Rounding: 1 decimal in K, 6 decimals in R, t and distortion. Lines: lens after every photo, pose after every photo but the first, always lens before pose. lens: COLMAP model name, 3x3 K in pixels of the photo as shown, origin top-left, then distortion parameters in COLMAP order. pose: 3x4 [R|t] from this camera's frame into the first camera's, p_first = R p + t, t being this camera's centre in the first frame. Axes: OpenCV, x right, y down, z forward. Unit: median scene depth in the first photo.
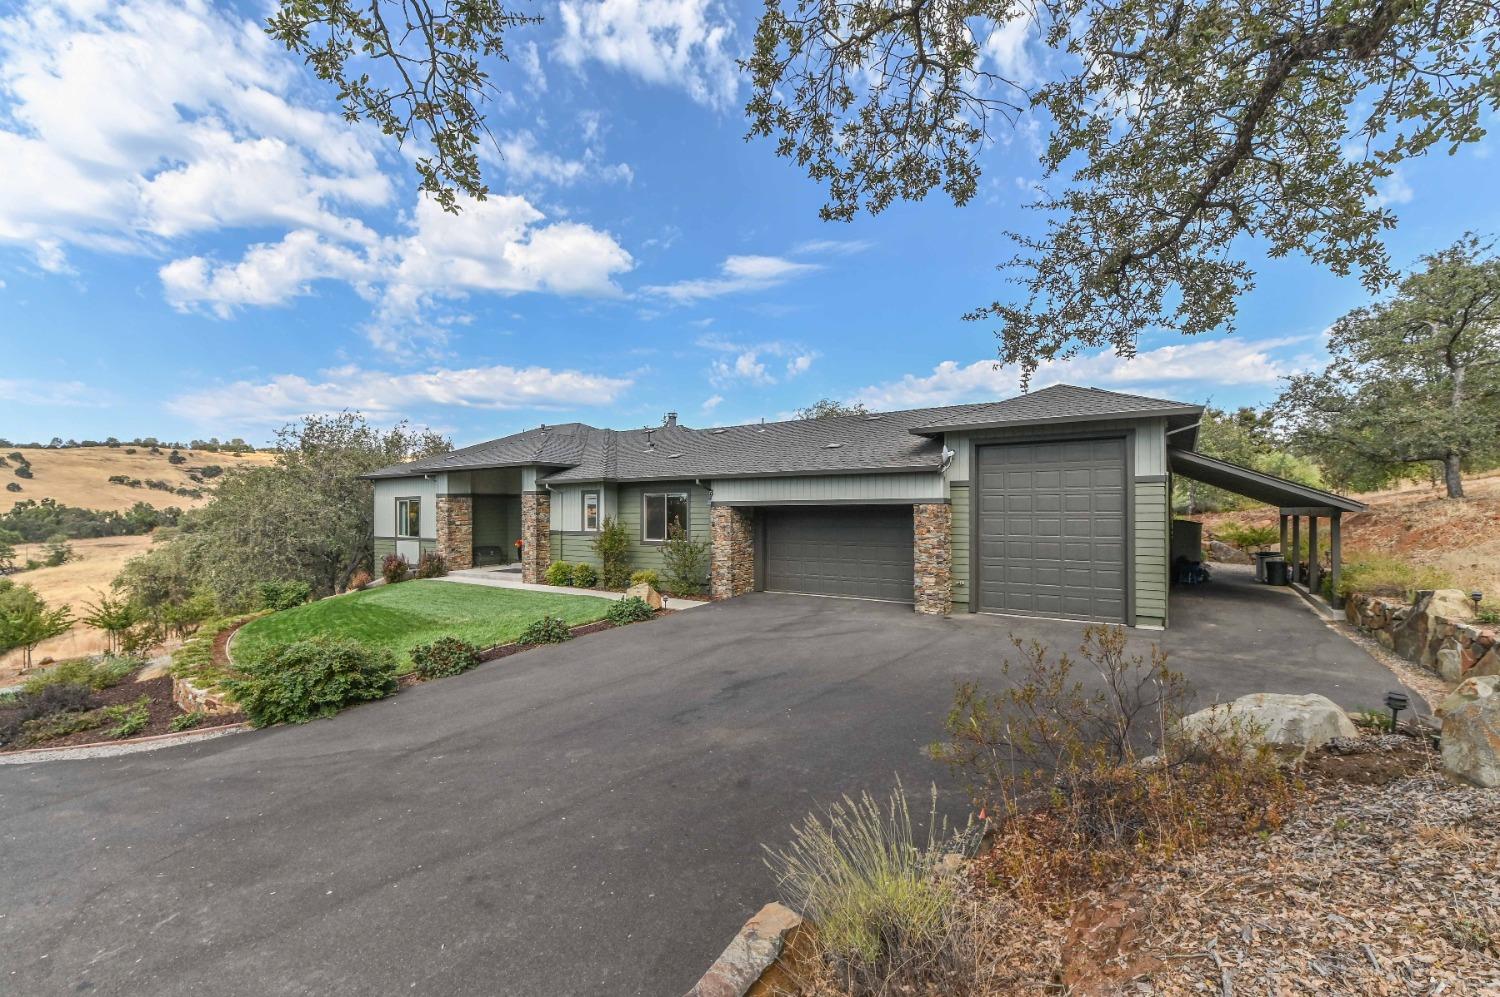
lens RADIAL K [[659.2, 0, 750.0], [0, 659.2, 498.5], [0, 0, 1]] dist [-0.002134, -0.001343]
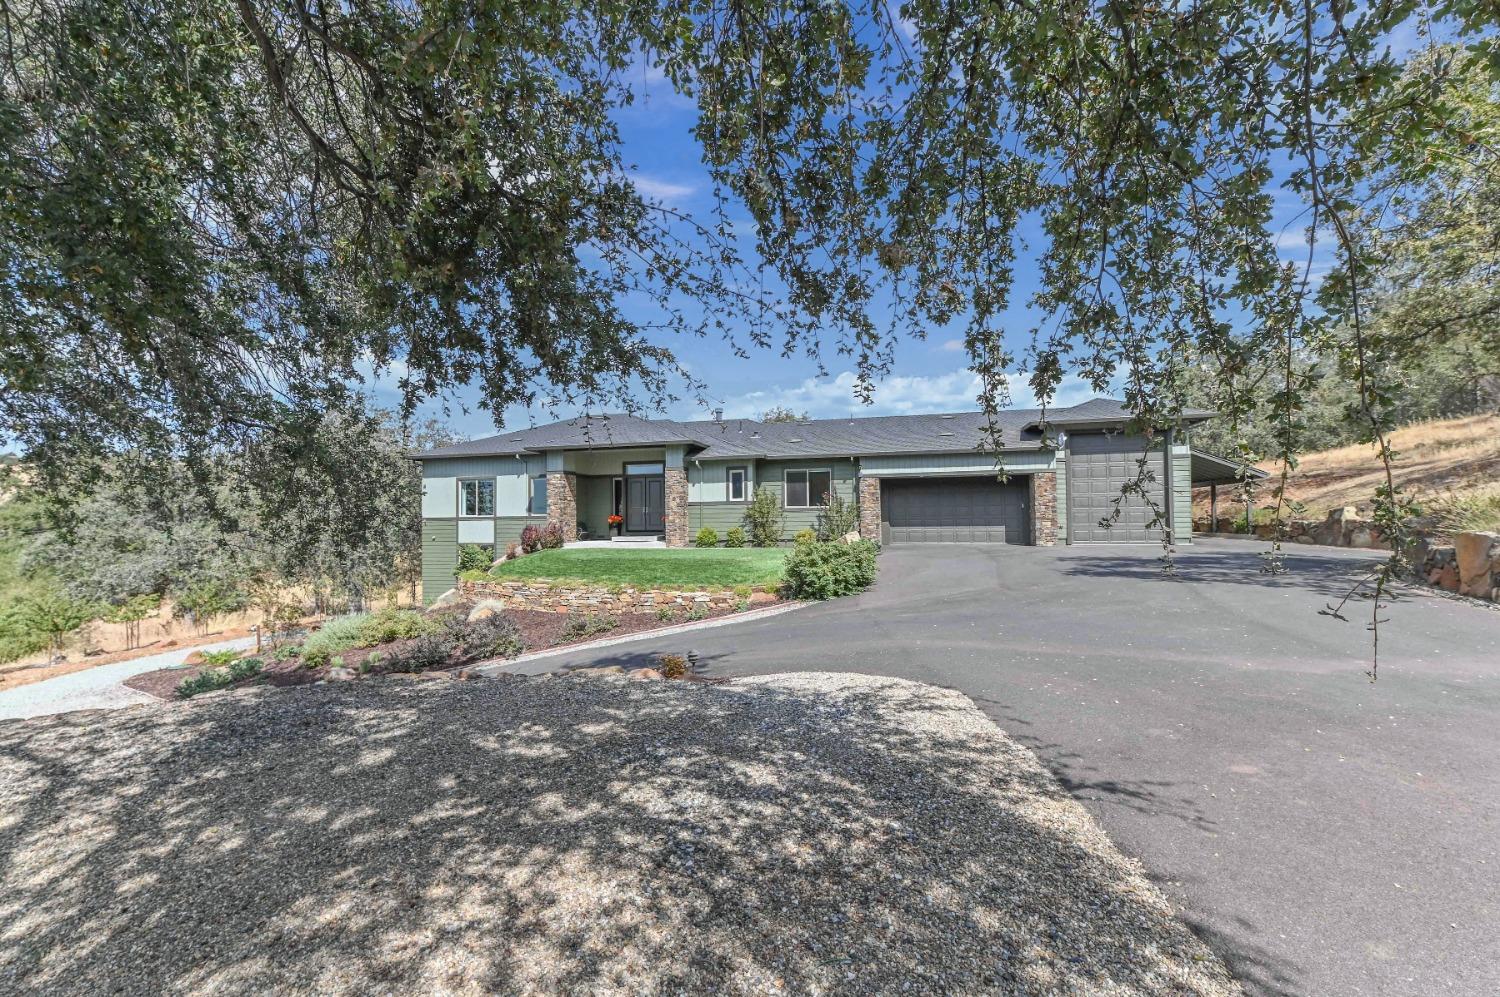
lens RADIAL K [[671.1, 0, 752.7], [0, 671.1, 503.5], [0, 0, 1]] dist [0.002555, -0.001077]
pose [[0.942500, 0.002358, 0.334199, -0.624359], [0.001489, 0.999936, -0.011255, 0.068365], [-0.334204, 0.011105, 0.942435, -0.153911]]
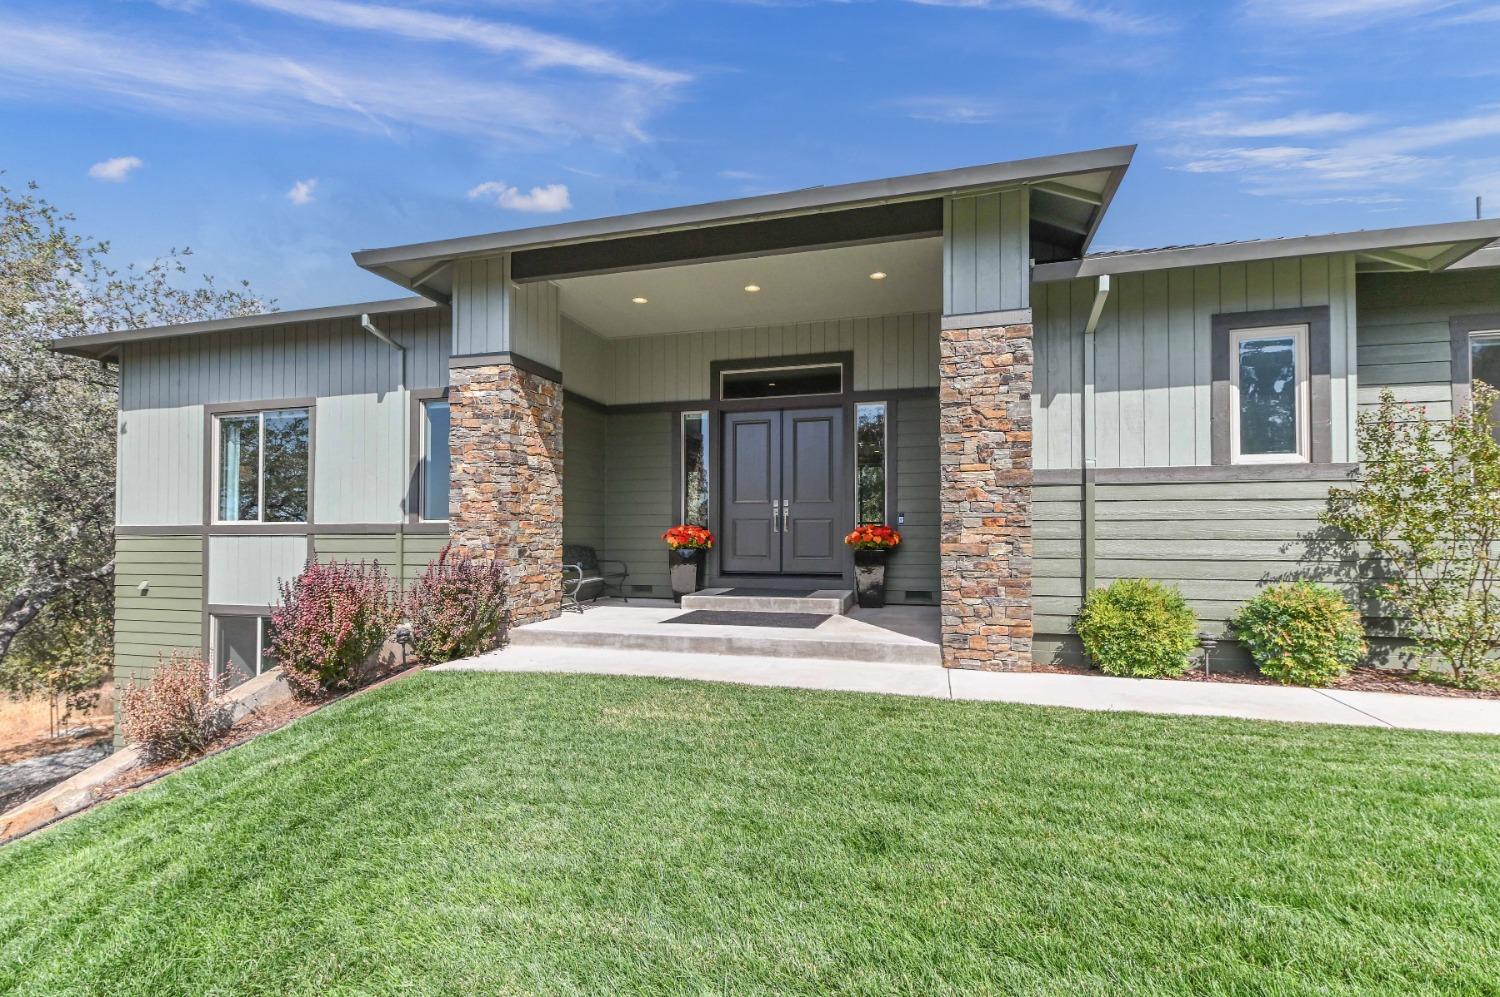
lens RADIAL K [[671.1, 0, 752.7], [0, 671.1, 503.5], [0, 0, 1]] dist [0.002555, -0.001077]
pose [[0.948371, 0.015881, 0.316766, -0.527767], [-0.007183, 0.999565, -0.028608, 0.075189], [-0.317083, 0.024856, 0.948072, 0.814853]]
